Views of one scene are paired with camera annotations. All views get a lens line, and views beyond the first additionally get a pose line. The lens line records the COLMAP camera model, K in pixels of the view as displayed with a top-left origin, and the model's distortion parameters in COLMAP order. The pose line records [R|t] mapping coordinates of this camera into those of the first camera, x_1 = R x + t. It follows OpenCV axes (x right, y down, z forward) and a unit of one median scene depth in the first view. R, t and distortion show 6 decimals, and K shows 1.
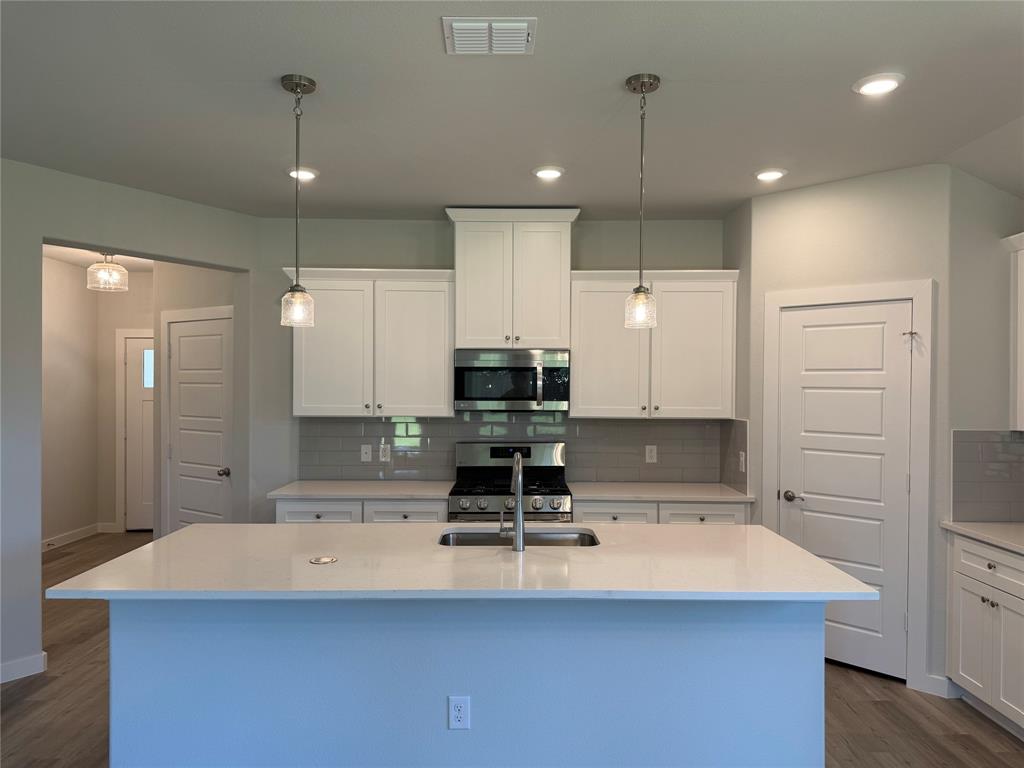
lens RADIAL K [[729.6, 0, 505.3], [0, 729.6, 387.4], [0, 0, 1]] dist [0.078267, -0.061718]
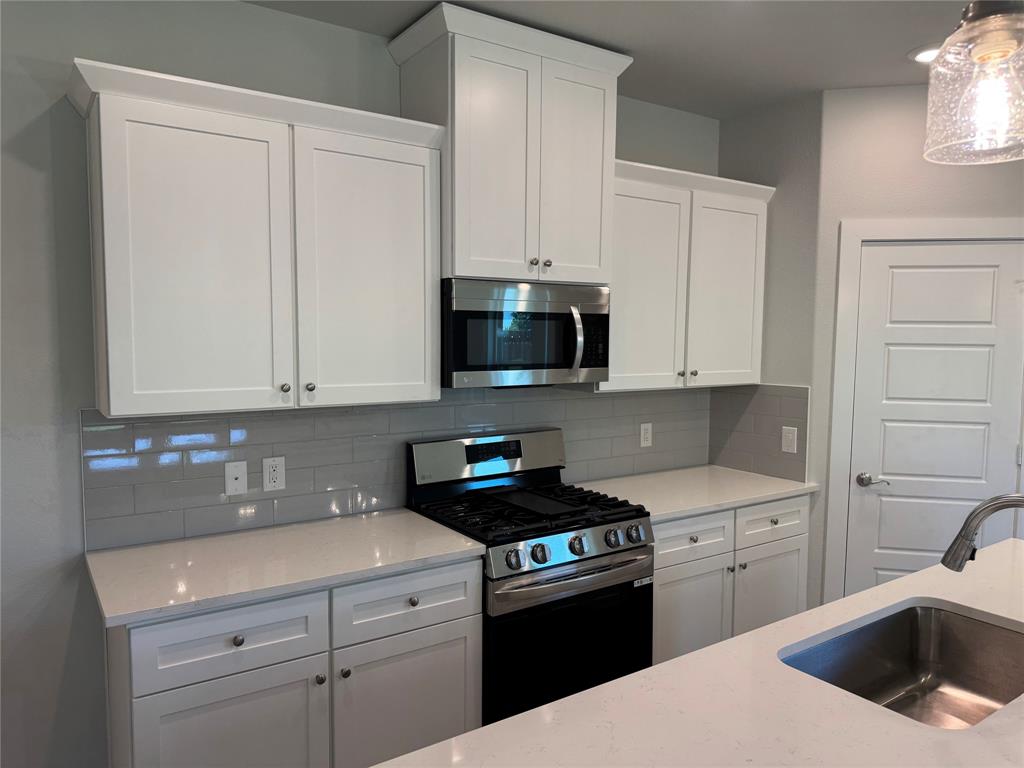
lens RADIAL K [[729.6, 0, 515.7], [0, 729.6, 389.0], [0, 0, 1]] dist [0.078267, -0.061718]
pose [[0.817115, -0.042920, 0.574875, -0.355853], [-0.000113, 0.997213, 0.074612, -0.010314], [-0.576475, -0.061031, 0.814832, 0.531614]]
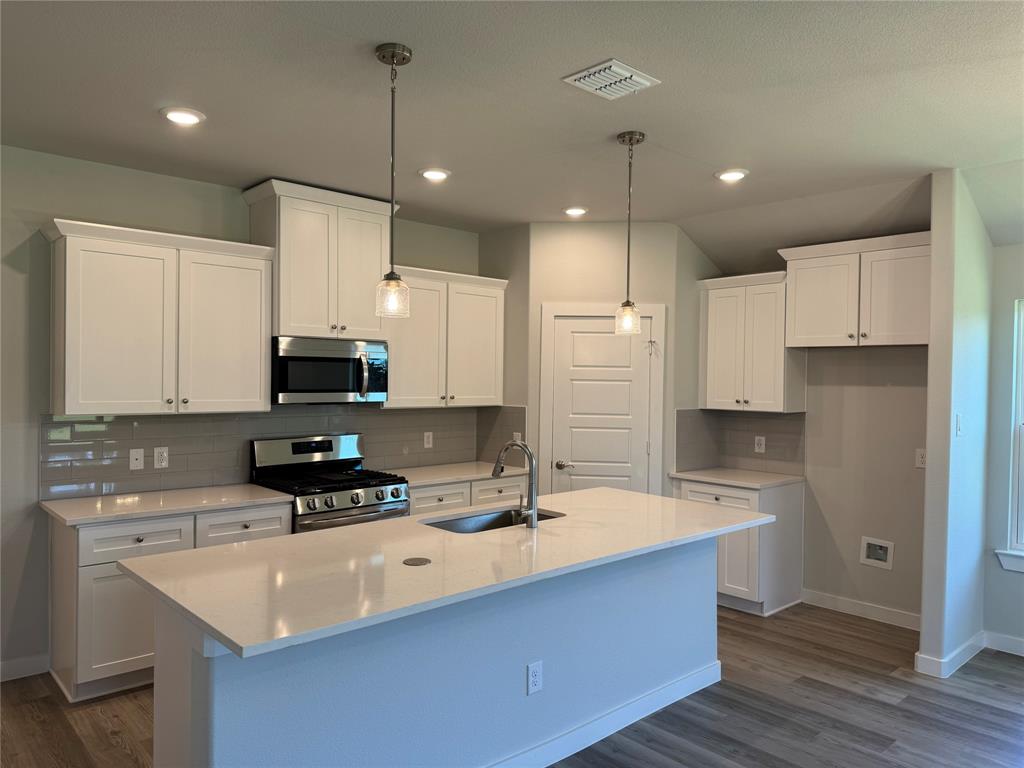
lens RADIAL K [[729.6, 0, 517.2], [0, 729.6, 384.0], [0, 0, 1]] dist [0.078267, -0.061718]
pose [[0.728879, -0.003021, 0.684636, -0.489352], [-0.005750, 0.999928, 0.010534, -0.004667], [-0.684619, -0.011615, 0.728809, 0.131841]]
